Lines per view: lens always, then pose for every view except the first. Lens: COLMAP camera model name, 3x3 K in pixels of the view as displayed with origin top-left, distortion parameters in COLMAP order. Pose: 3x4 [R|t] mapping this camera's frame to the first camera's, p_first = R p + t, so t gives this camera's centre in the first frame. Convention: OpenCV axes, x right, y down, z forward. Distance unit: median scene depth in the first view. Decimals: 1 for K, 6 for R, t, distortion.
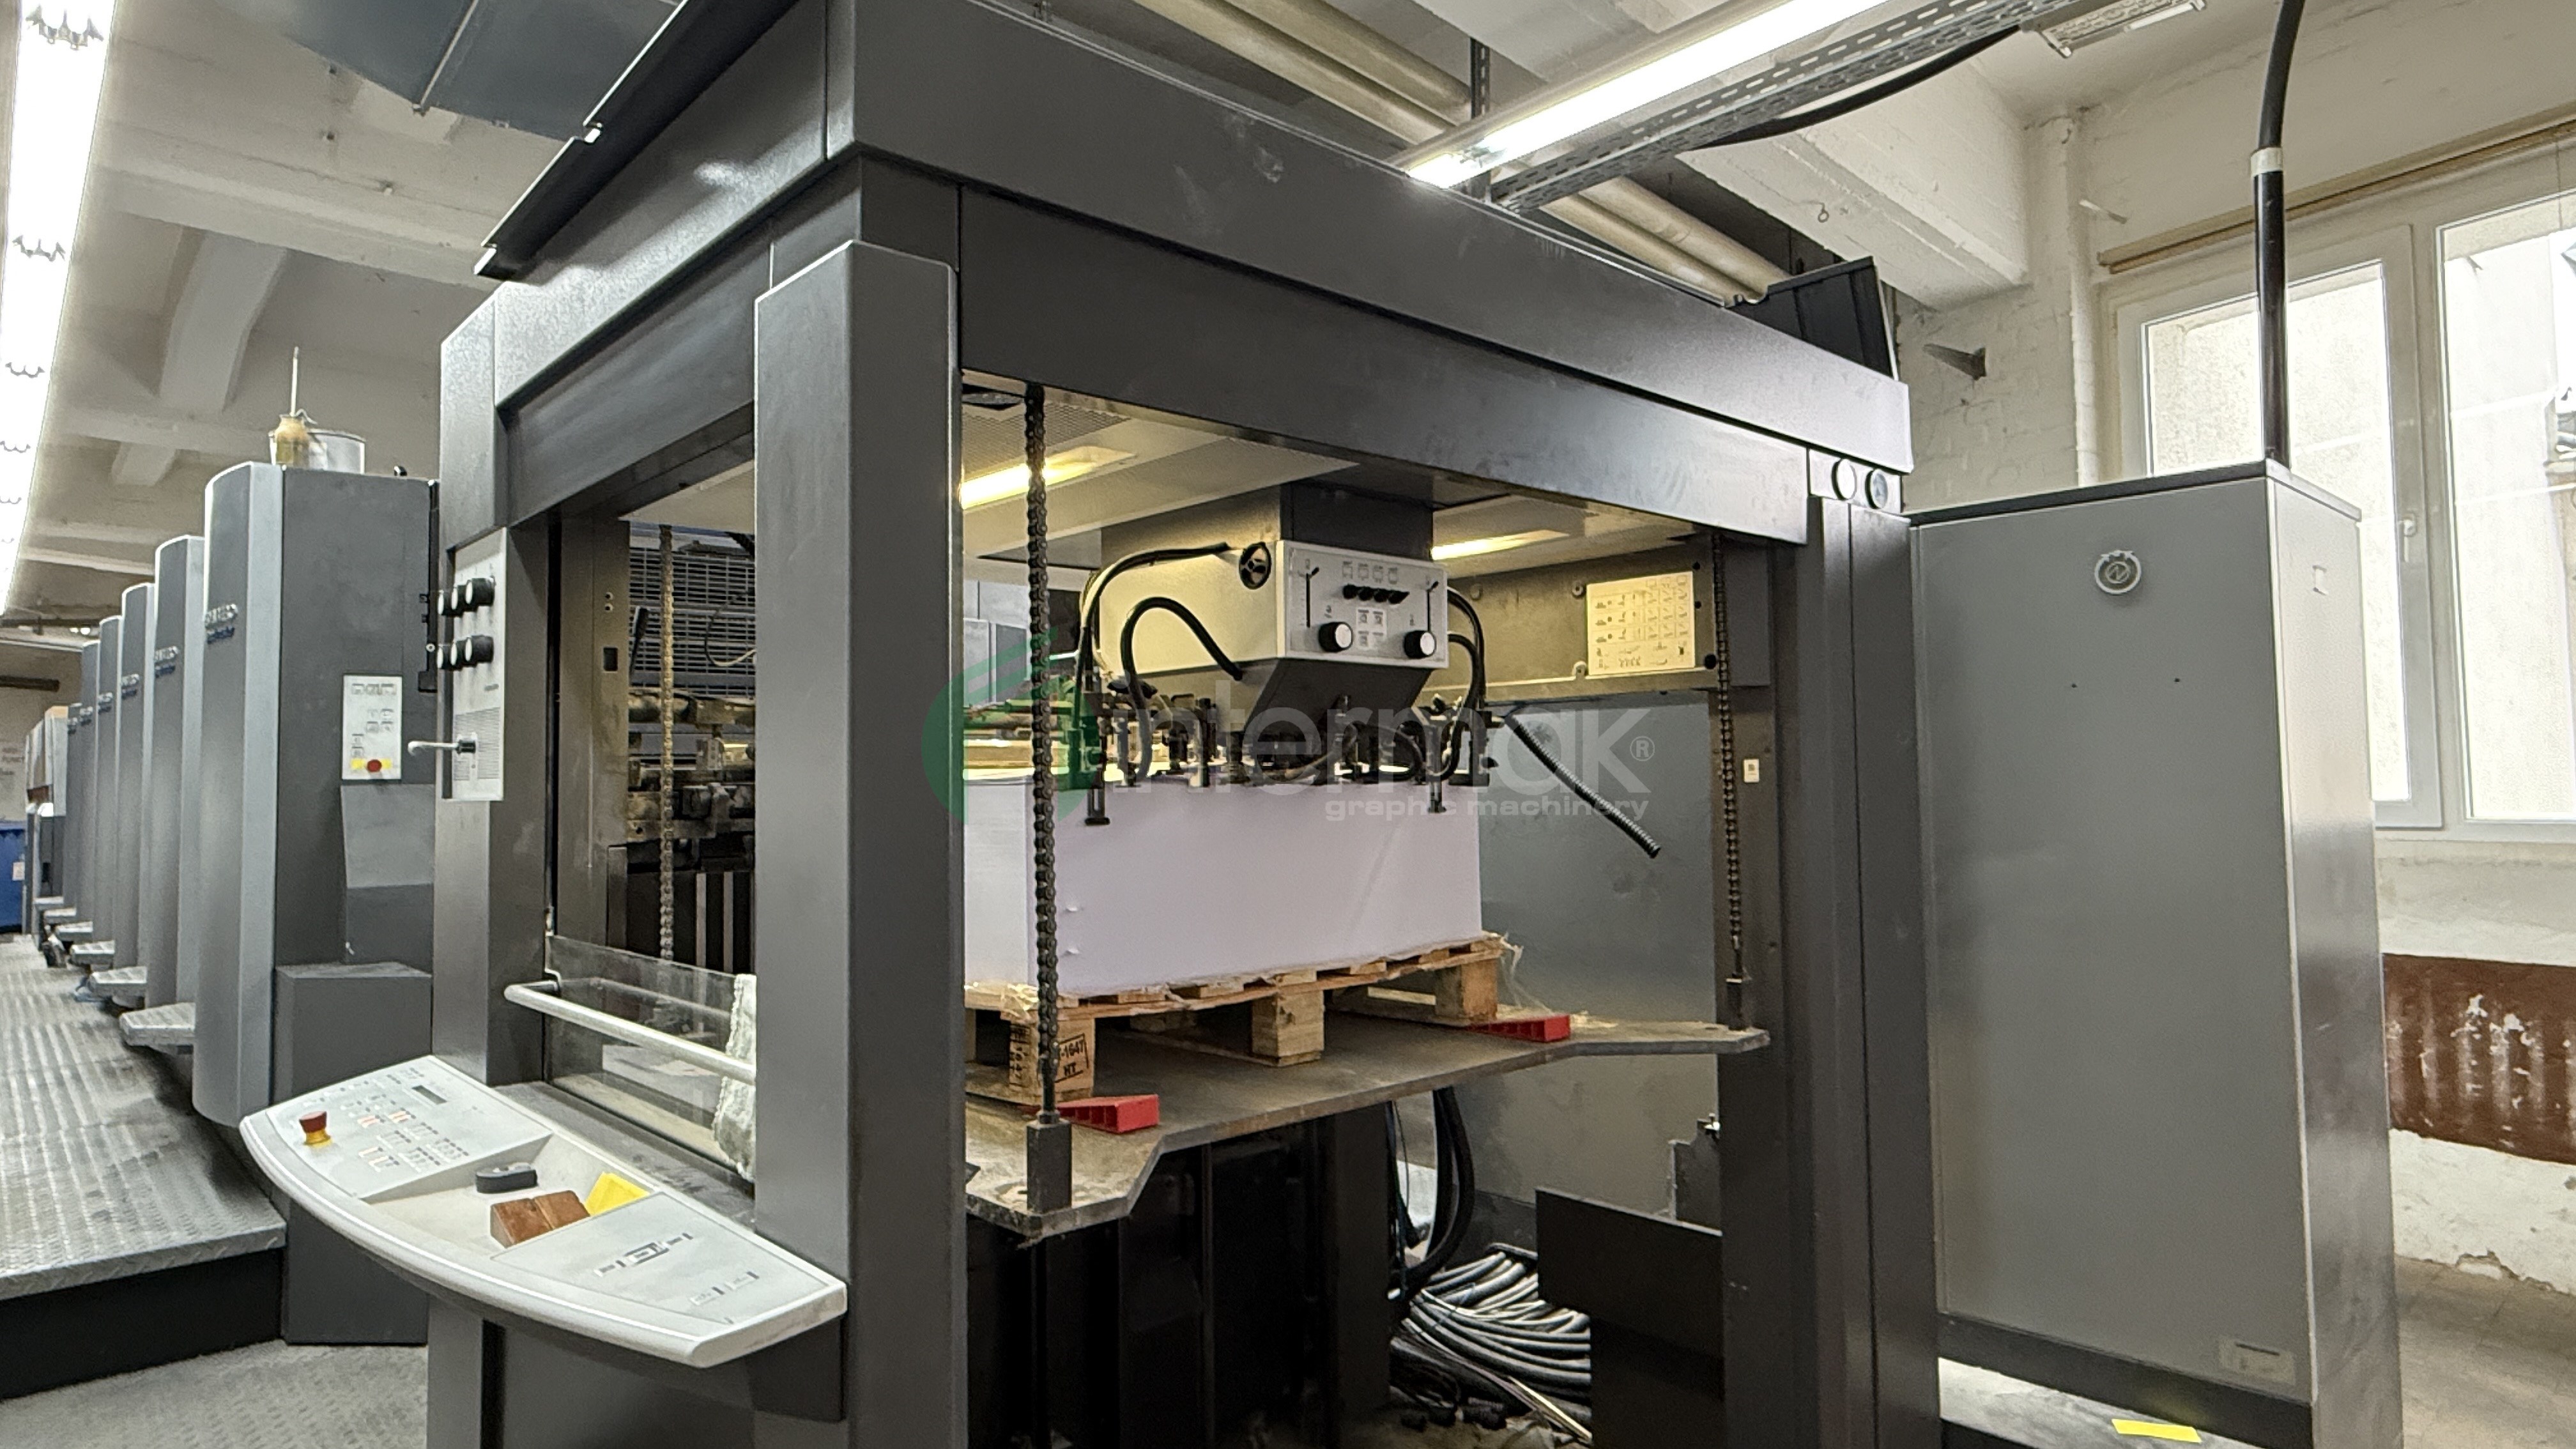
lens RADIAL K [[1429.0, 0, 1270.8], [0, 1429.0, 714.1], [0, 0, 1]] dist [-0.000303, 0.001731]
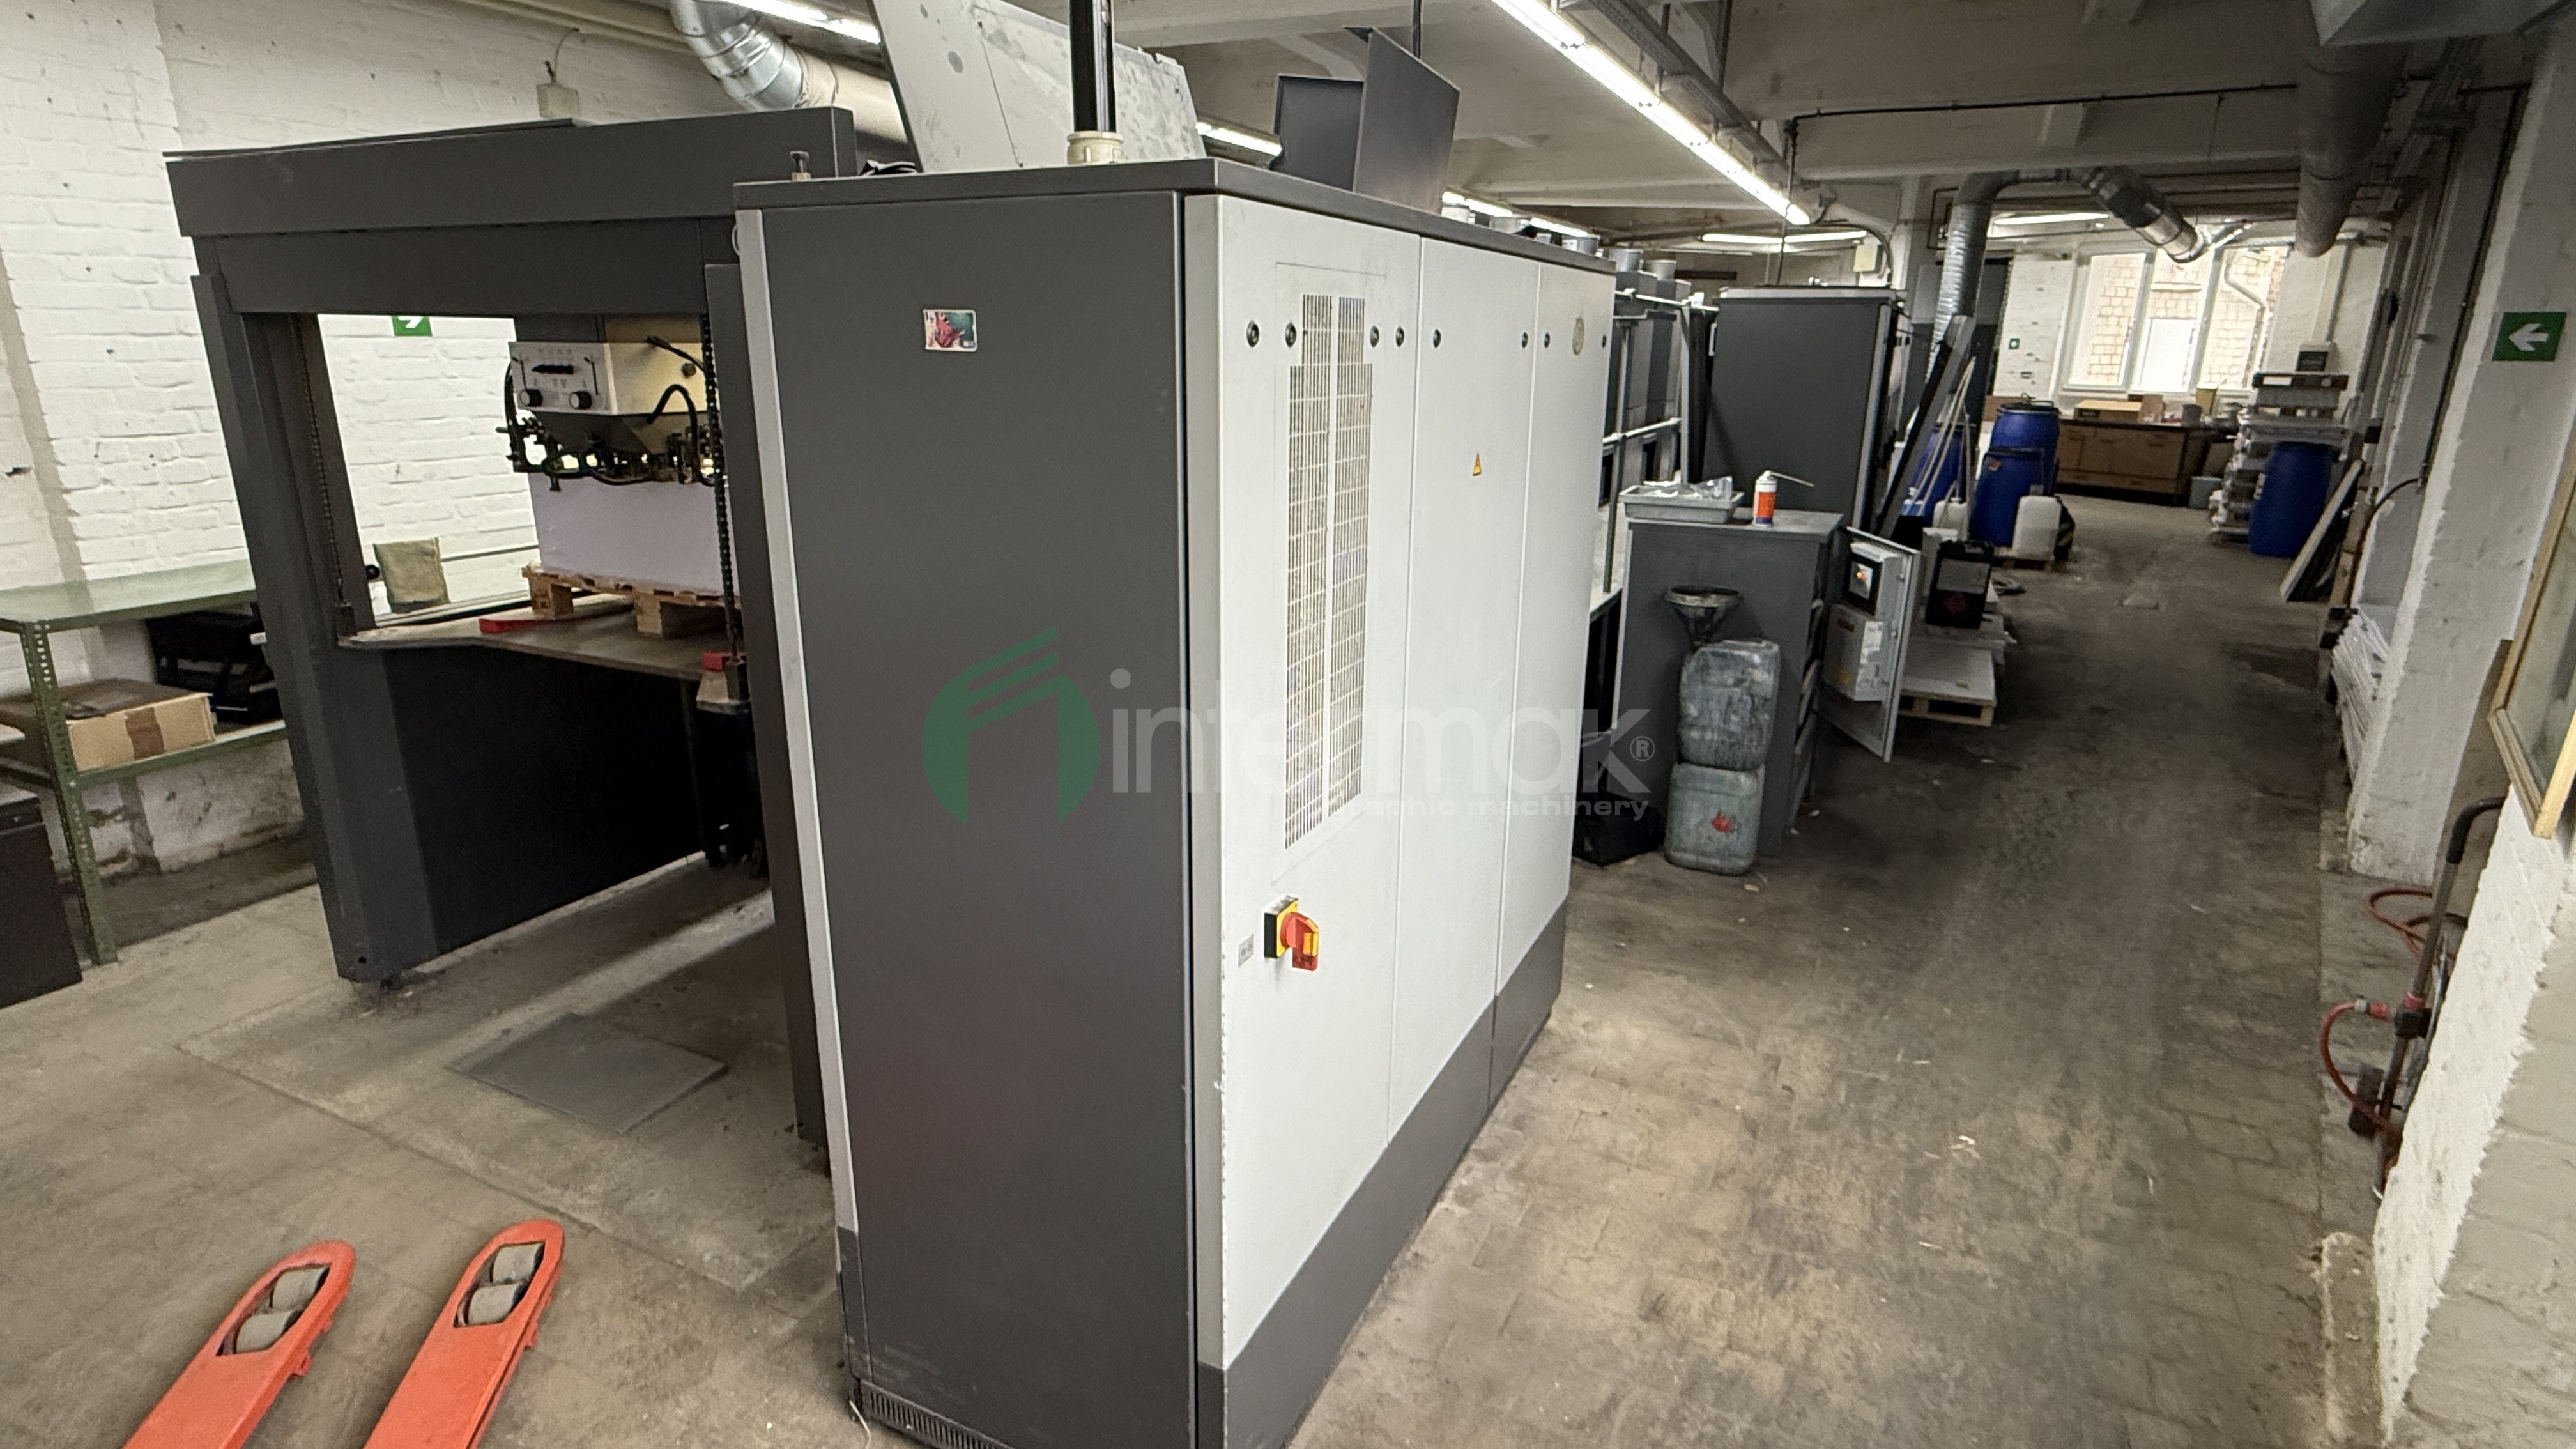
lens RADIAL K [[1305.0, 0, 1288.0], [0, 1305.0, 698.2], [0, 0, 1]] dist [-0.000912, -0.000050]
pose [[0.365323, 0.263200, -0.892897, 1.471110], [0.029738, 0.955406, 0.293794, -0.111290], [0.930406, -0.133883, 0.341204, 0.980612]]
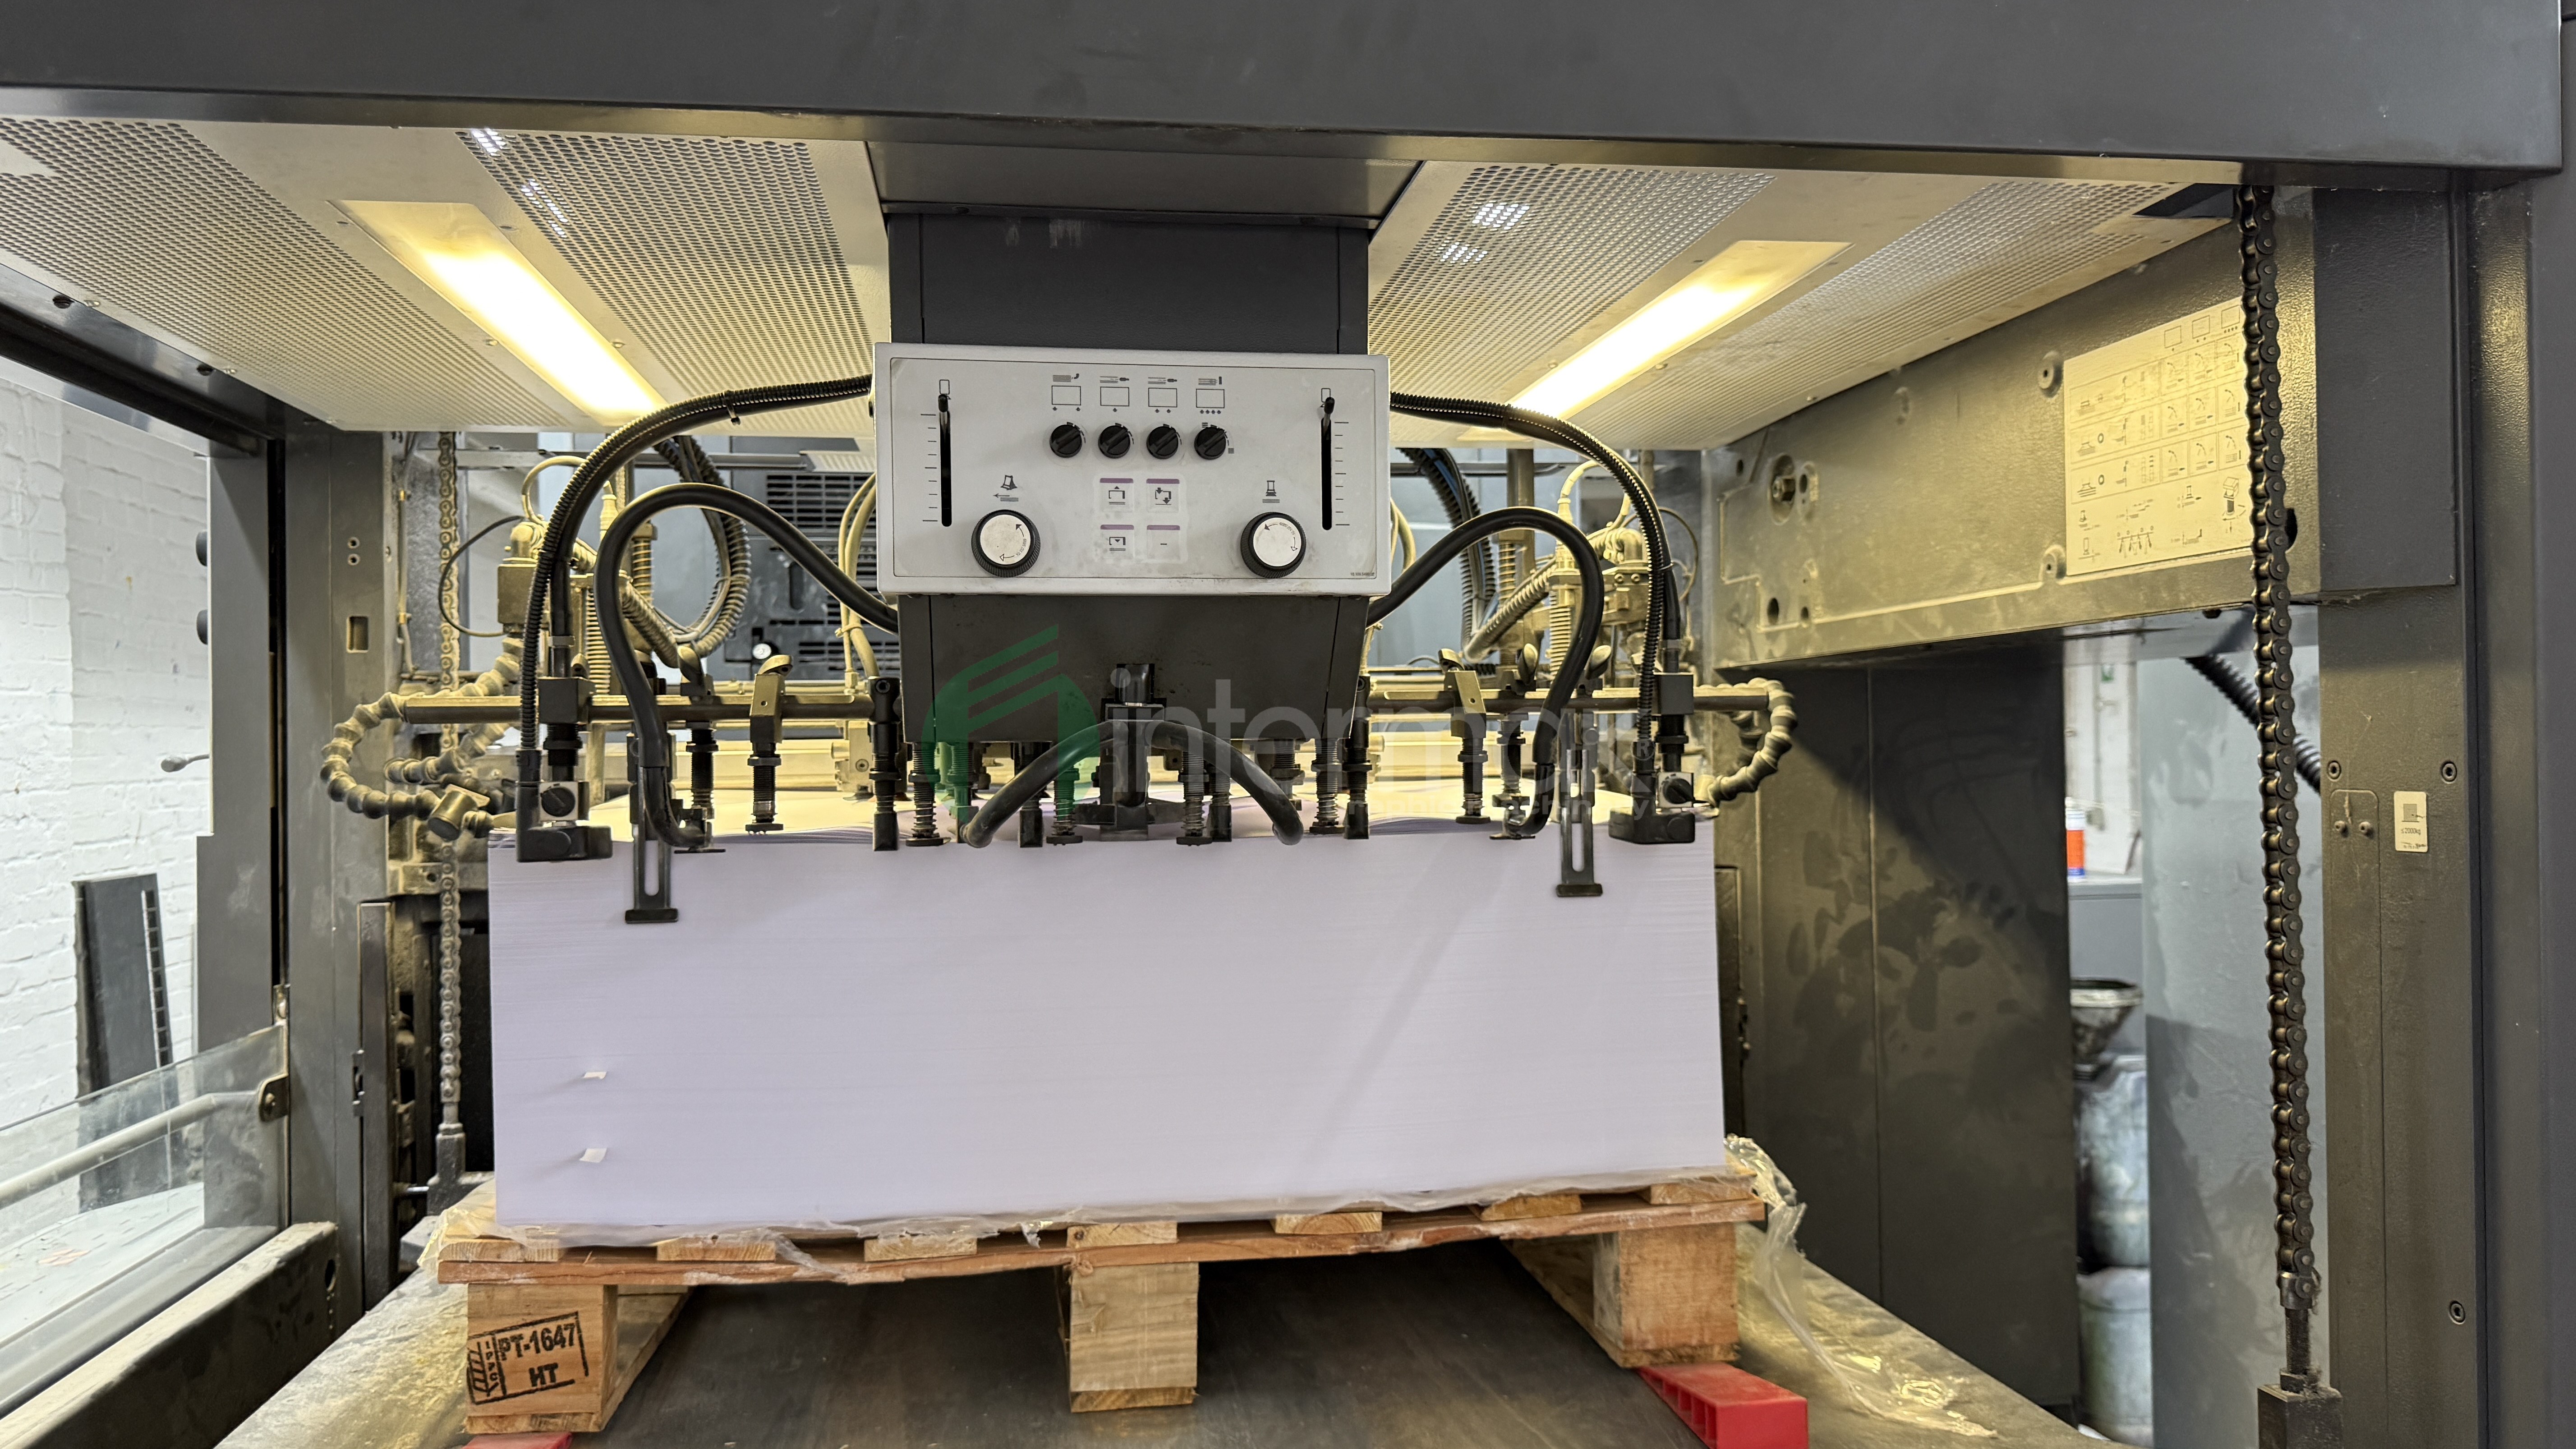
lens RADIAL K [[1828.2, 0, 1263.0], [0, 1828.2, 743.1], [0, 0, 1]] dist [0.046964, -0.060763]
pose [[0.822972, 0.000795, -0.568082, 0.350255], [0.030799, 0.998466, 0.046015, -0.010561], [0.567247, -0.055365, 0.821684, 0.431426]]
